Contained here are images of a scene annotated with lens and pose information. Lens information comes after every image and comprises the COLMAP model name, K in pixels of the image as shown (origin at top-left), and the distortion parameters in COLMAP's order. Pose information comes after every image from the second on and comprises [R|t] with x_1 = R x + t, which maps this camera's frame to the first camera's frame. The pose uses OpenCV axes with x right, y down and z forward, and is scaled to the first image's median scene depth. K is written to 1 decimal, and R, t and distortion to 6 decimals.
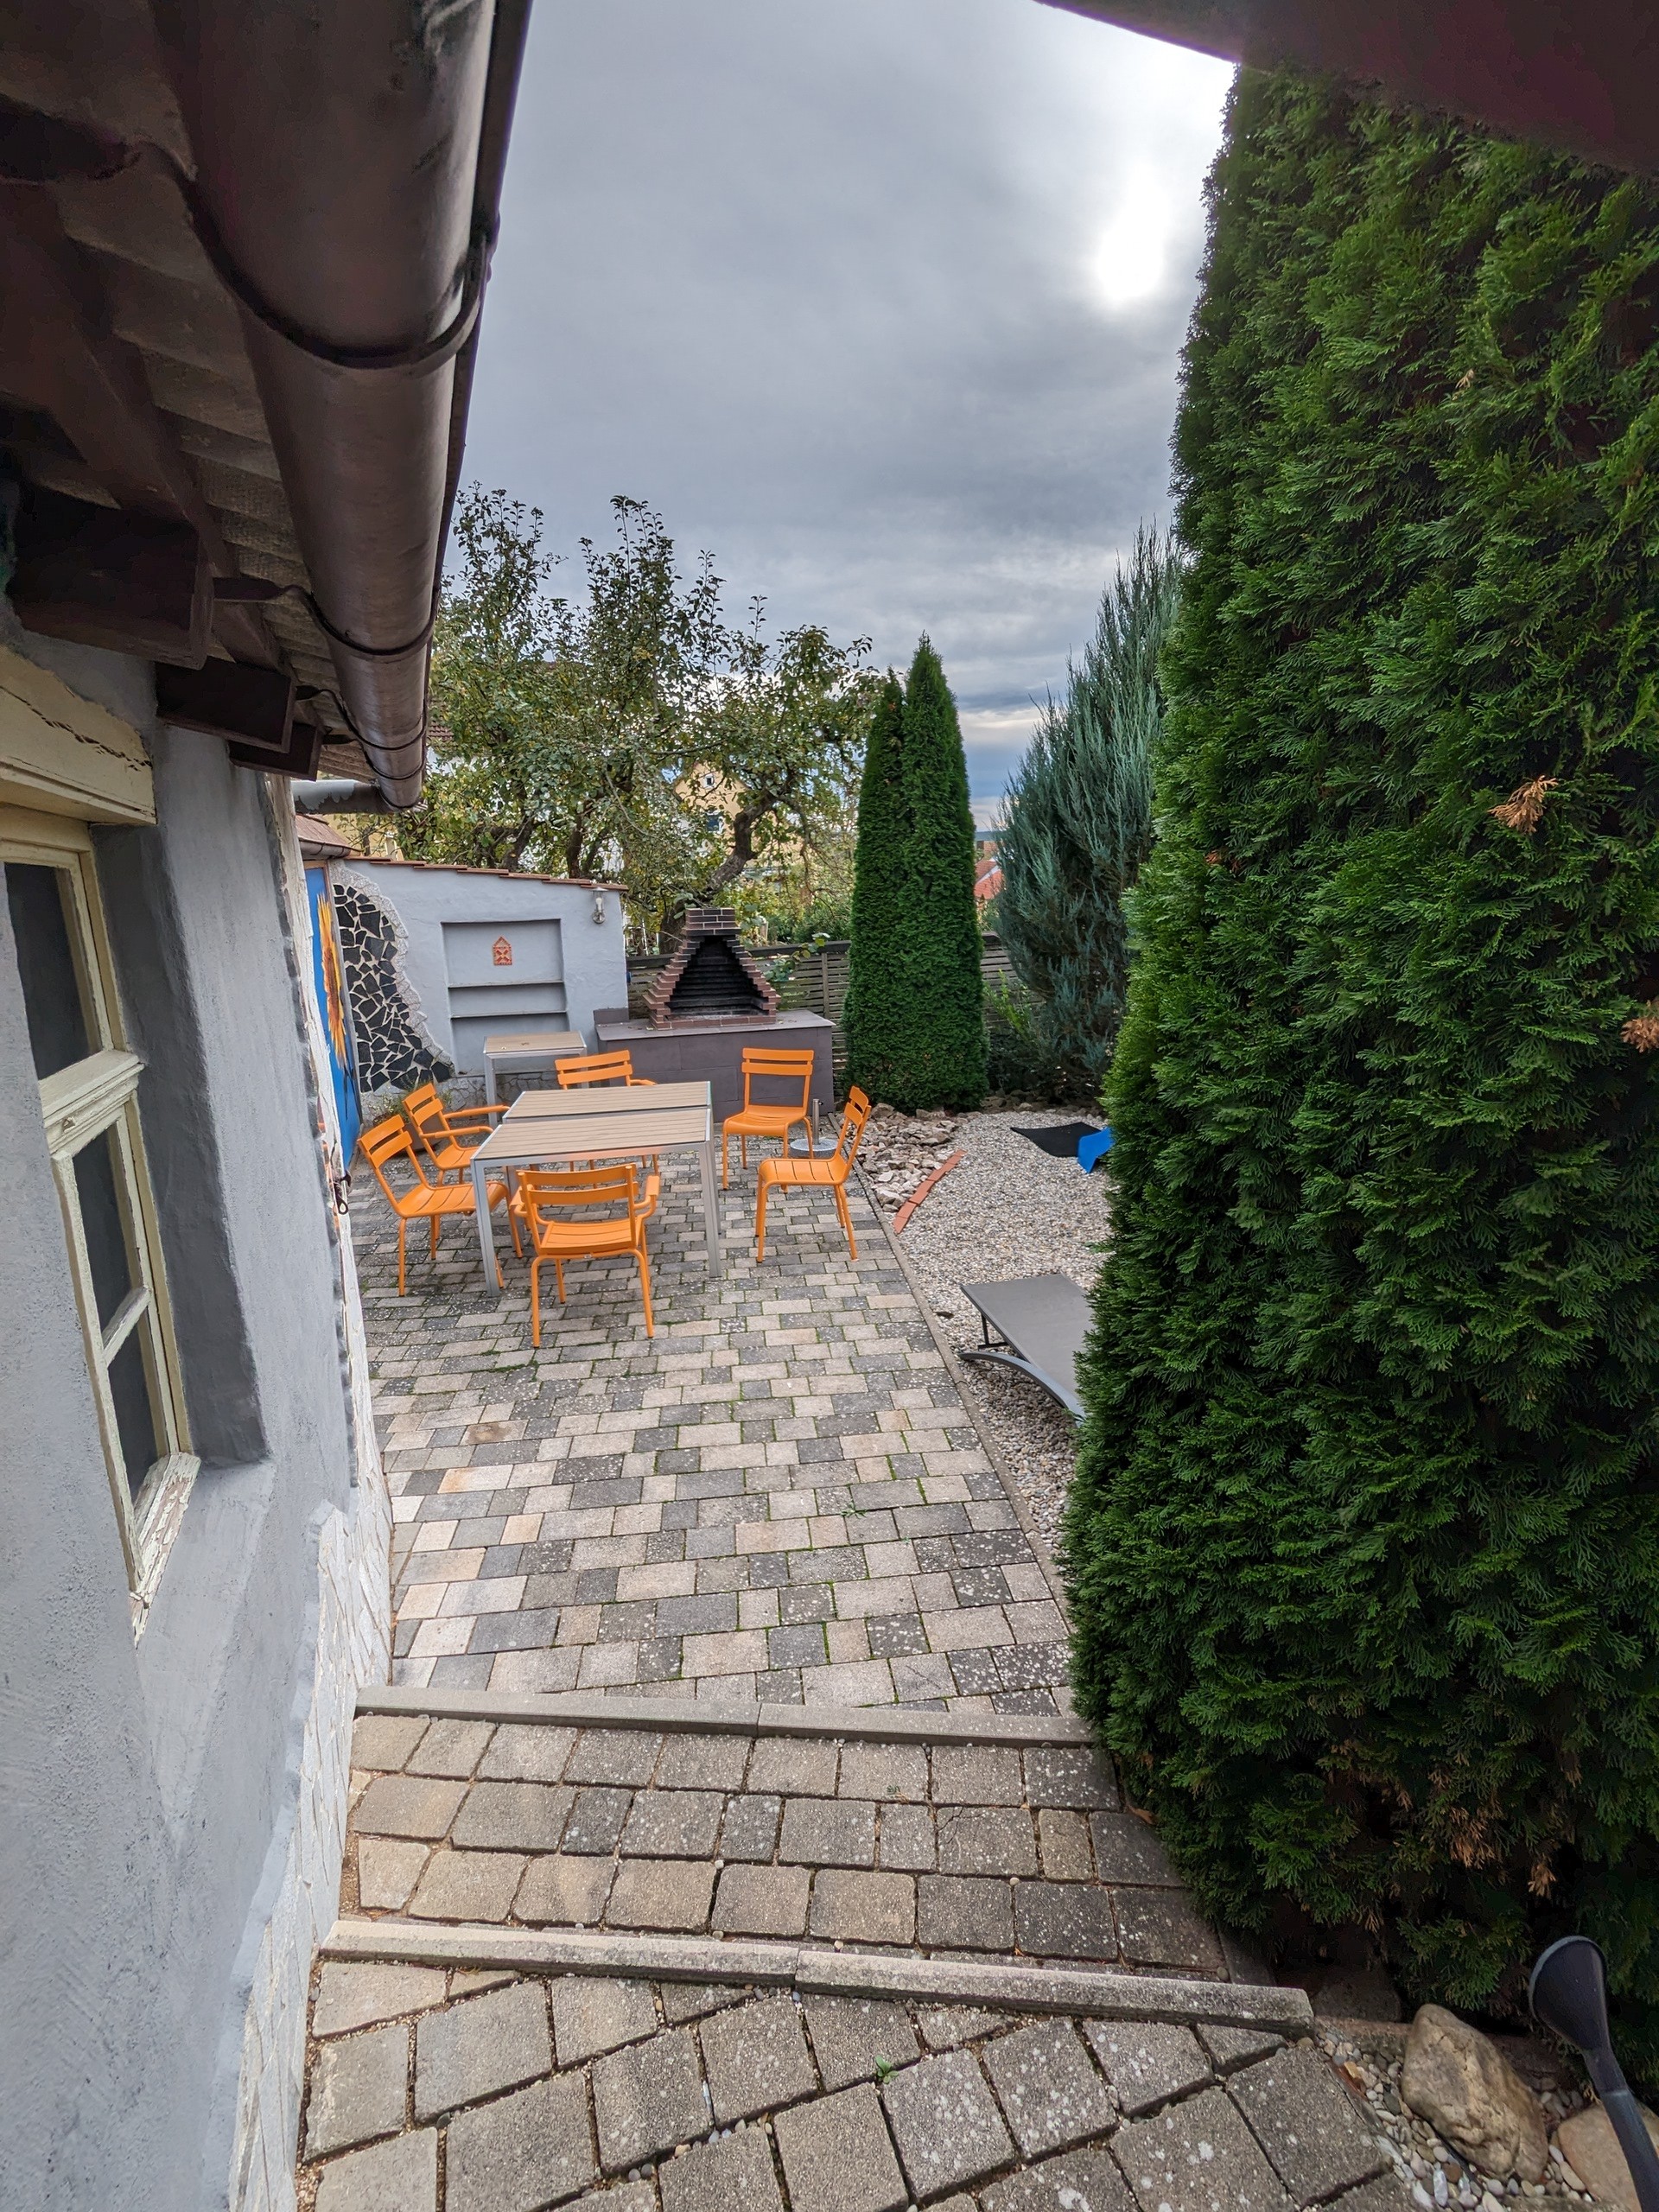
lens RADIAL K [[1045.8, 0, 827.5], [0, 1045.8, 1096.8], [0, 0, 1]] dist [0.000649, 0.003507]
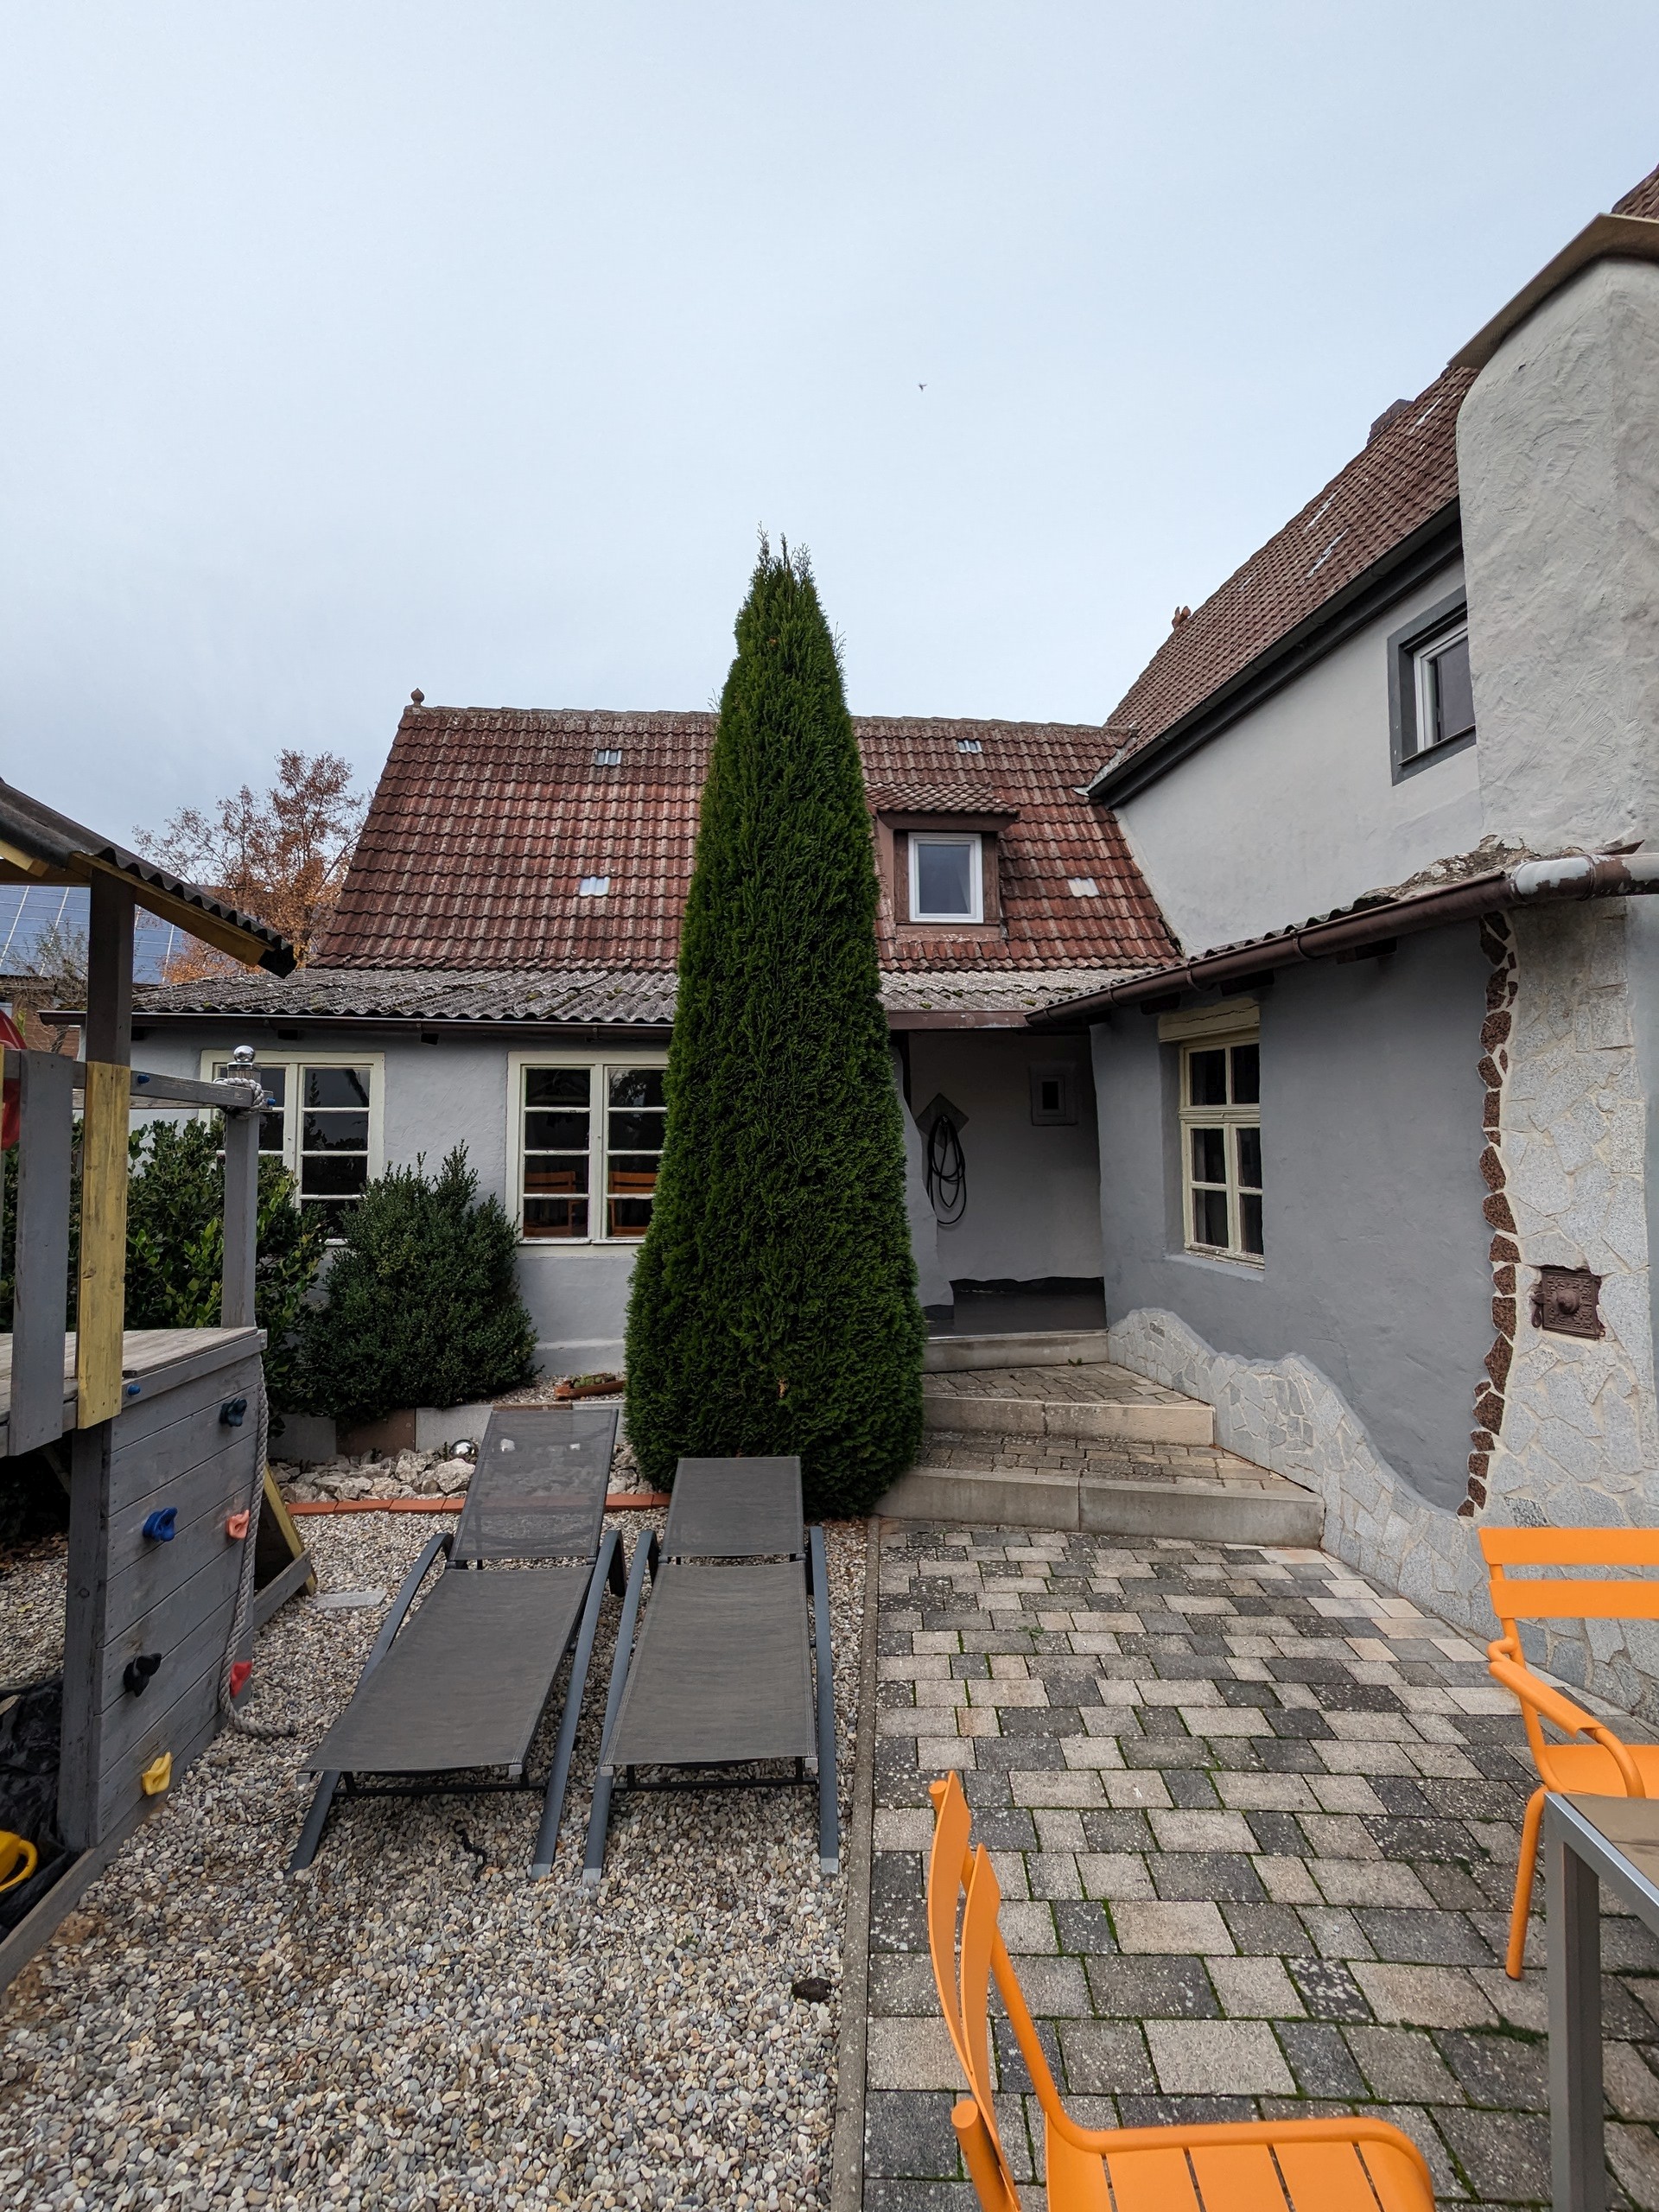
lens RADIAL K [[1045.8, 0, 827.5], [0, 1045.8, 1099.1], [0, 0, 1]] dist [0.000649, 0.003507]
pose [[-0.985097, 0.056140, 0.162581, 0.016684], [0.082741, 0.983351, 0.161787, -0.195154], [-0.150791, 0.172828, -0.973341, 1.251516]]
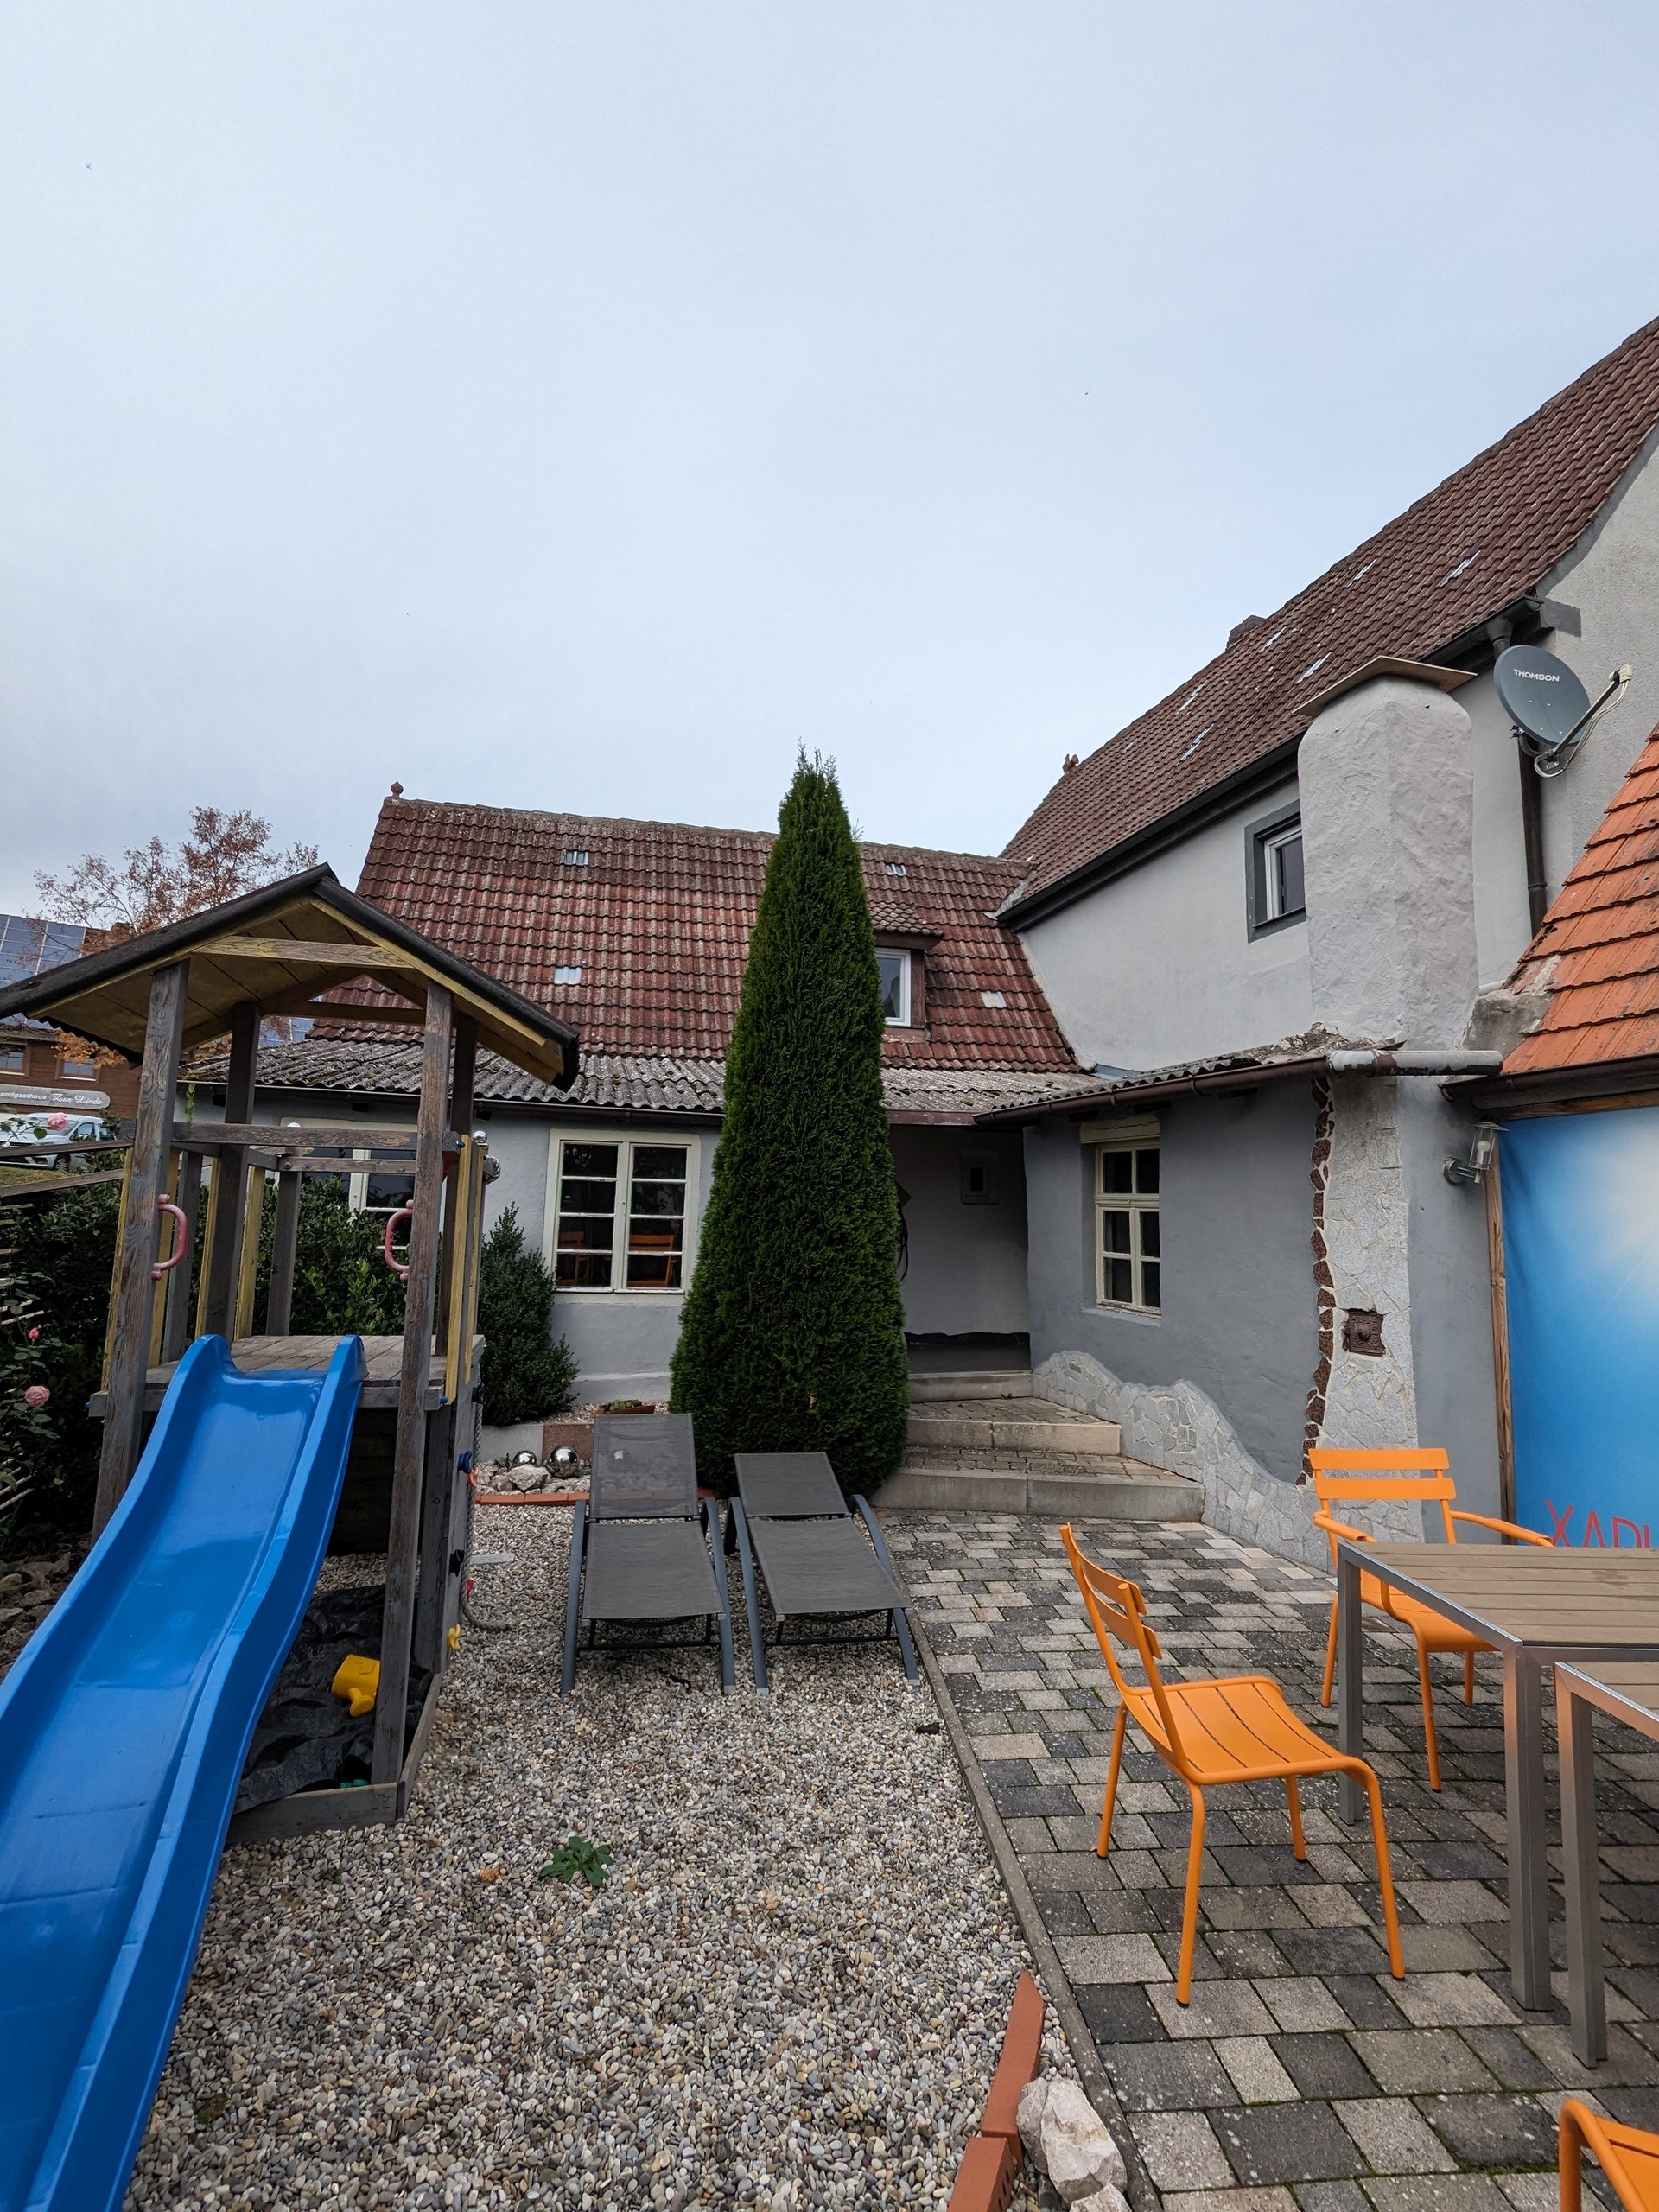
lens RADIAL K [[1045.8, 0, 827.2], [0, 1045.8, 1104.5], [0, 0, 1]] dist [0.000649, 0.003507]
pose [[-0.999001, 0.023956, 0.037727, 0.132842], [0.027799, 0.994096, 0.104880, -0.256042], [-0.034992, 0.105824, -0.993769, 1.528425]]
